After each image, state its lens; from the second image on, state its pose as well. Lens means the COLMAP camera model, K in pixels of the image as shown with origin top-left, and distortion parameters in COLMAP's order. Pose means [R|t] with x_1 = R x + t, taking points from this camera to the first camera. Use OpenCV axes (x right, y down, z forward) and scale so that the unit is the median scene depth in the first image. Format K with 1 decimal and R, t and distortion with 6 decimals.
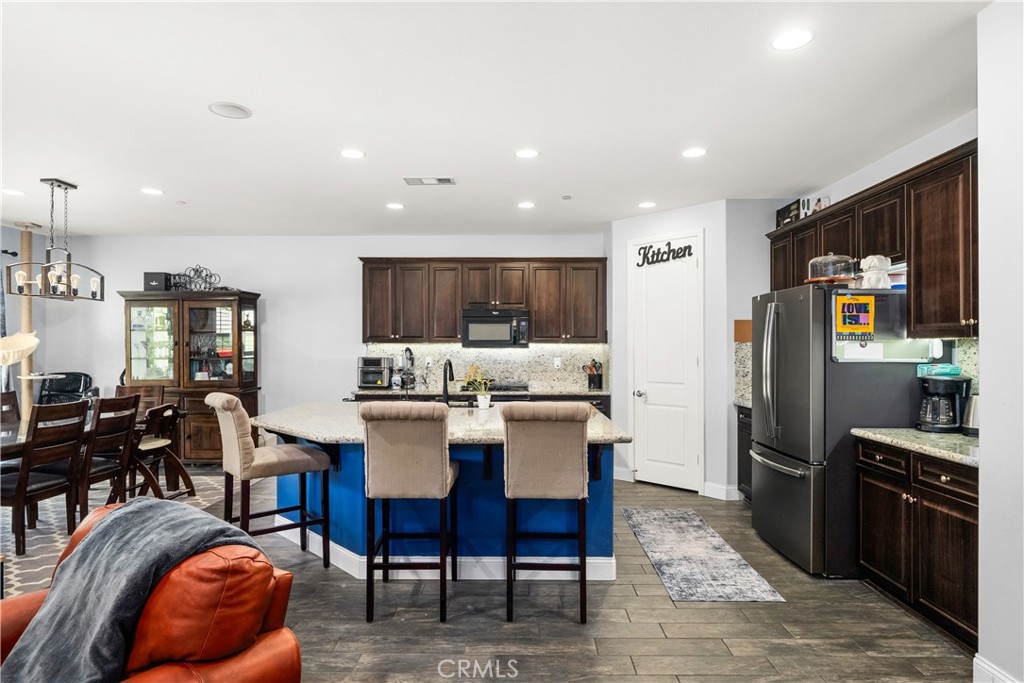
lens RADIAL K [[580.9, 0, 513.0], [0, 580.9, 346.6], [0, 0, 1]] dist [-0.004279, 0.001620]
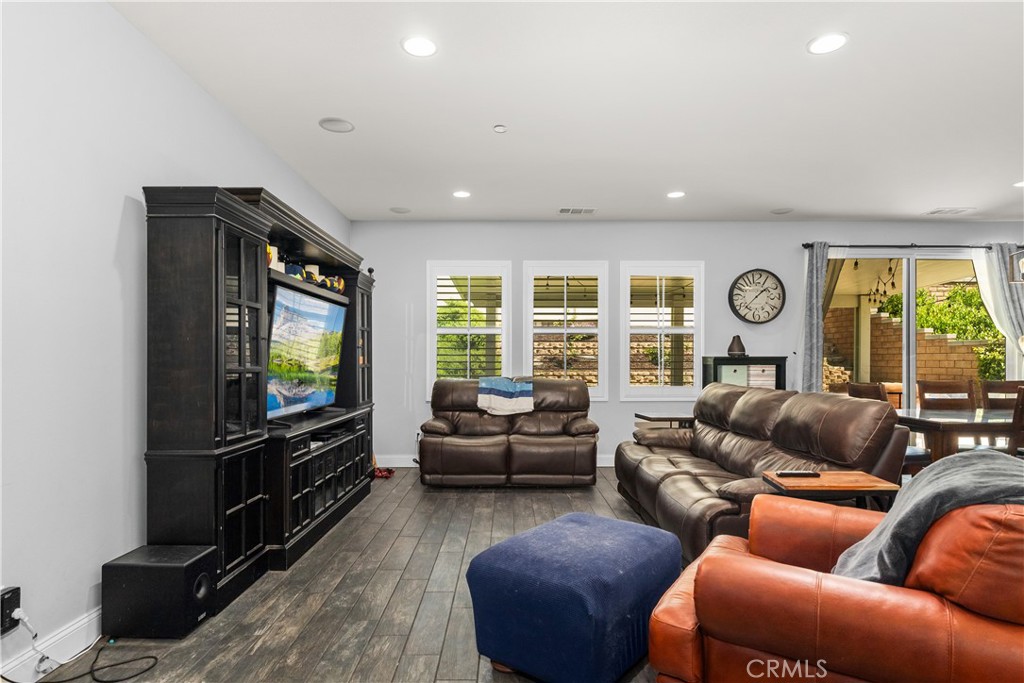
lens RADIAL K [[559.2, 0, 510.5], [0, 559.2, 363.6], [0, 0, 1]] dist [-0.006387, 0.003709]
pose [[0.020777, 0.003738, -0.999777, 0.086102], [0.002972, 0.999988, 0.003801, 0.039018], [0.999780, -0.003050, 0.020765, 0.068928]]
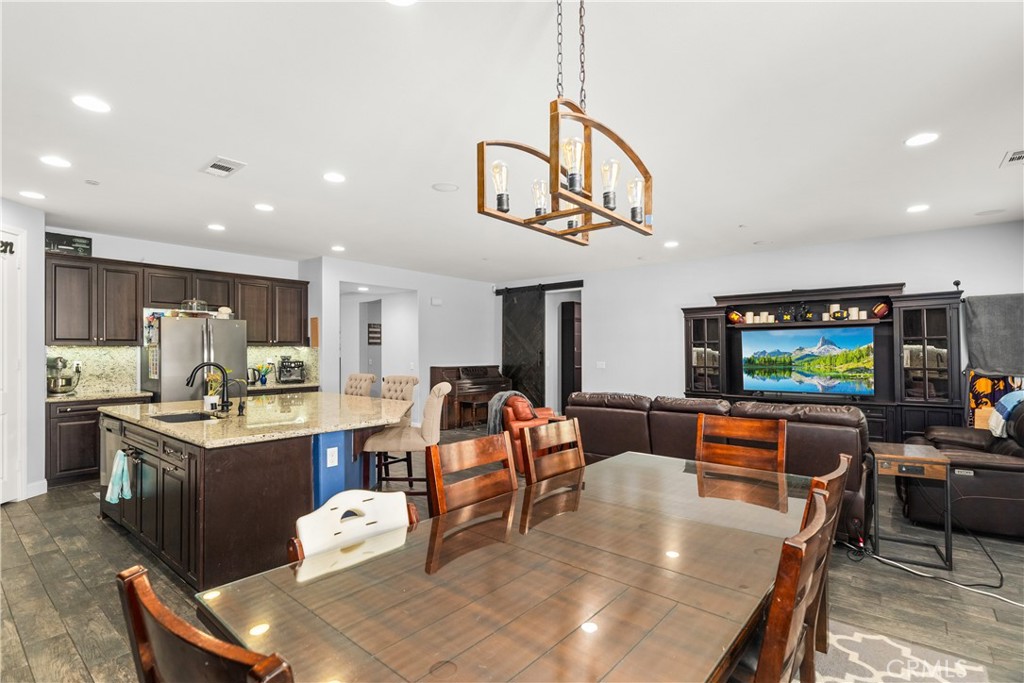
lens RADIAL K [[480.5, 0, 504.4], [0, 480.5, 348.6], [0, 0, 1]] dist [-0.002483, 0.000586]
pose [[-0.775063, 0.005813, 0.631858, -0.824305], [0.001346, 0.999971, -0.007548, 0.005937], [-0.631883, -0.004999, -0.775048, 1.111541]]
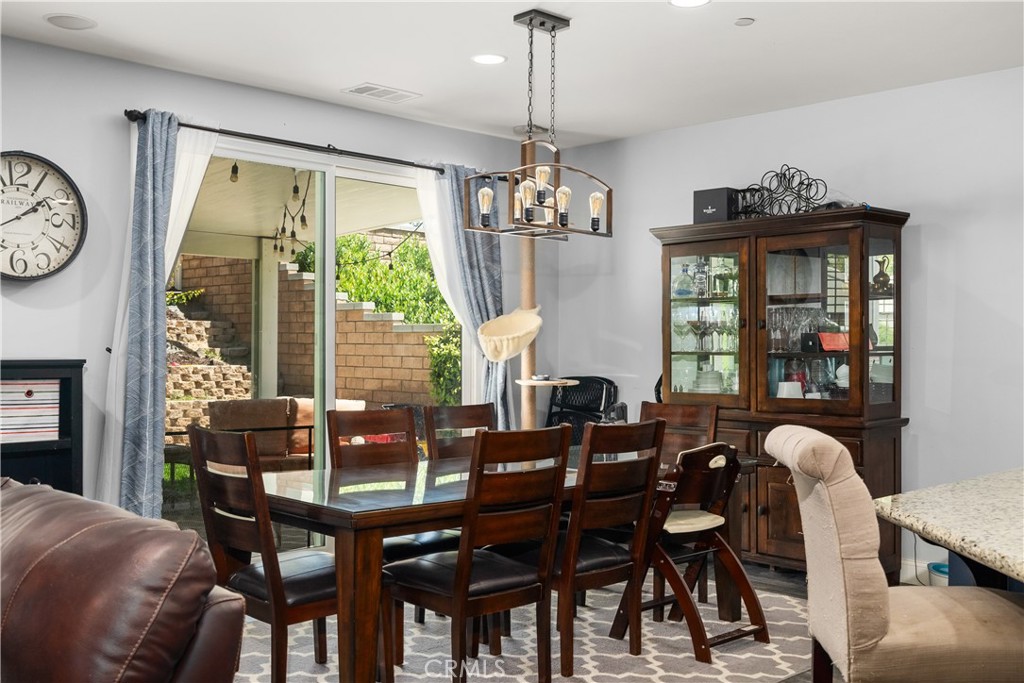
lens RADIAL K [[1025.1, 0, 512.0], [0, 1025.1, 357.7], [0, 0, 1]] dist [-0.006997, 0.000000]
pose [[0.711429, 0.010099, -0.702686, -0.113655], [-0.004362, 0.999941, 0.009955, 0.019263], [0.702745, -0.004017, 0.711431, 0.261715]]
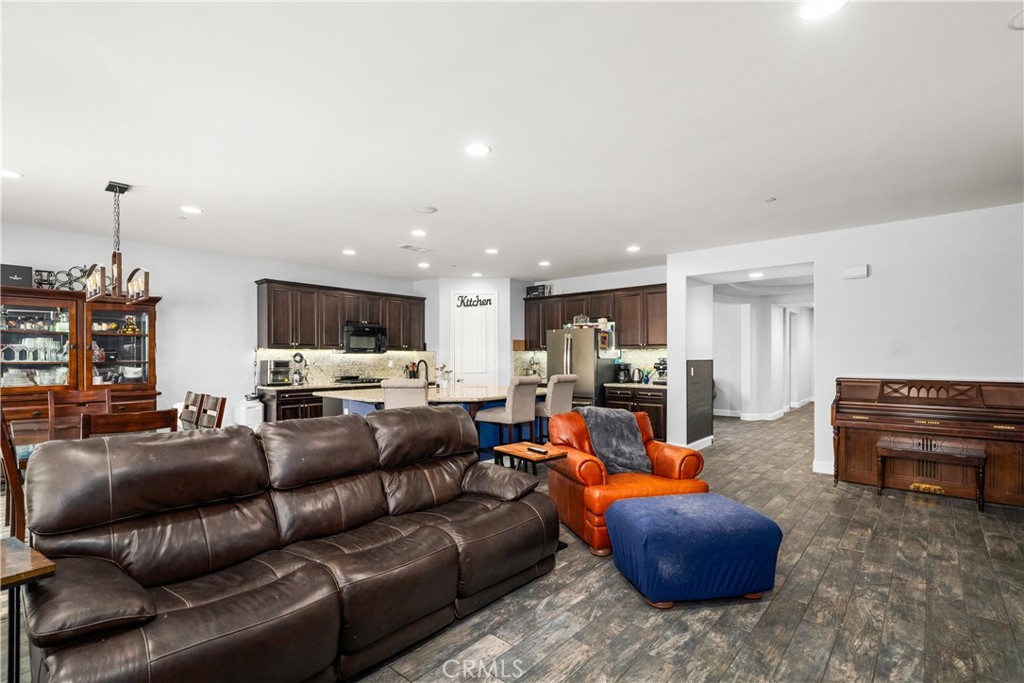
lens RADIAL K [[480.5, 0, 513.7], [0, 480.5, 357.8], [0, 0, 1]] dist [-0.002483, 0.000586]
pose [[0.644227, -0.000233, 0.764835, -0.841927], [-0.000954, 0.999999, 0.001108, 0.013290], [-0.764834, -0.001443, 0.644226, -0.056974]]
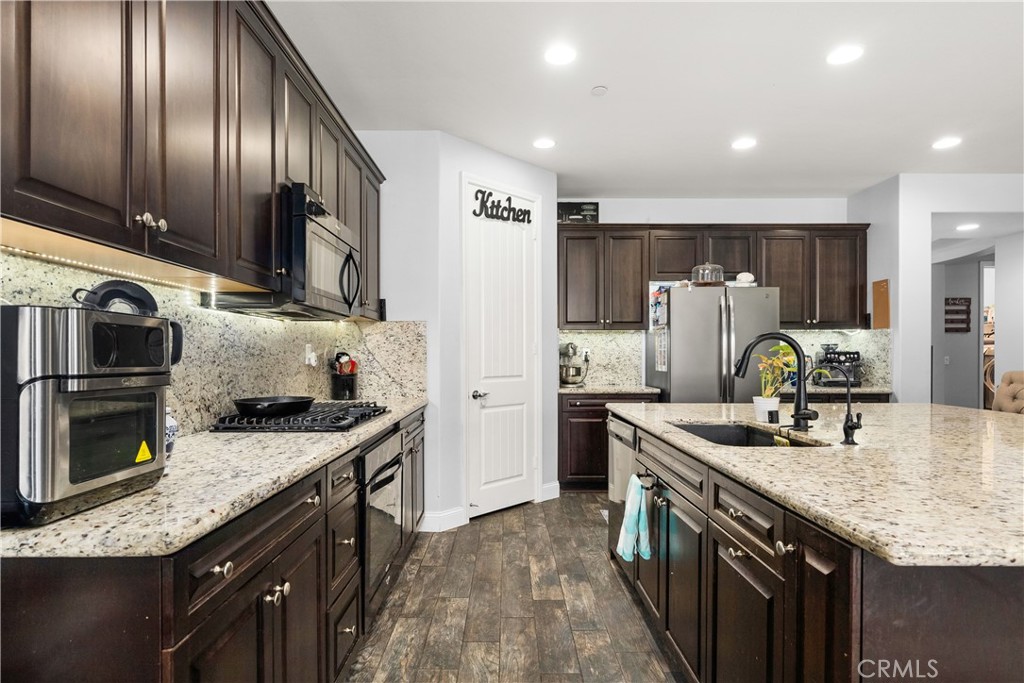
lens RADIAL K [[532.9, 0, 510.7], [0, 532.9, 359.4], [0, 0, 1]] dist [-0.003167, 0.000734]
pose [[-0.013350, -0.006905, 0.999887, -0.472814], [-0.001632, 0.999975, 0.006884, 0.036125], [-0.999910, -0.001539, -0.013361, 1.049544]]
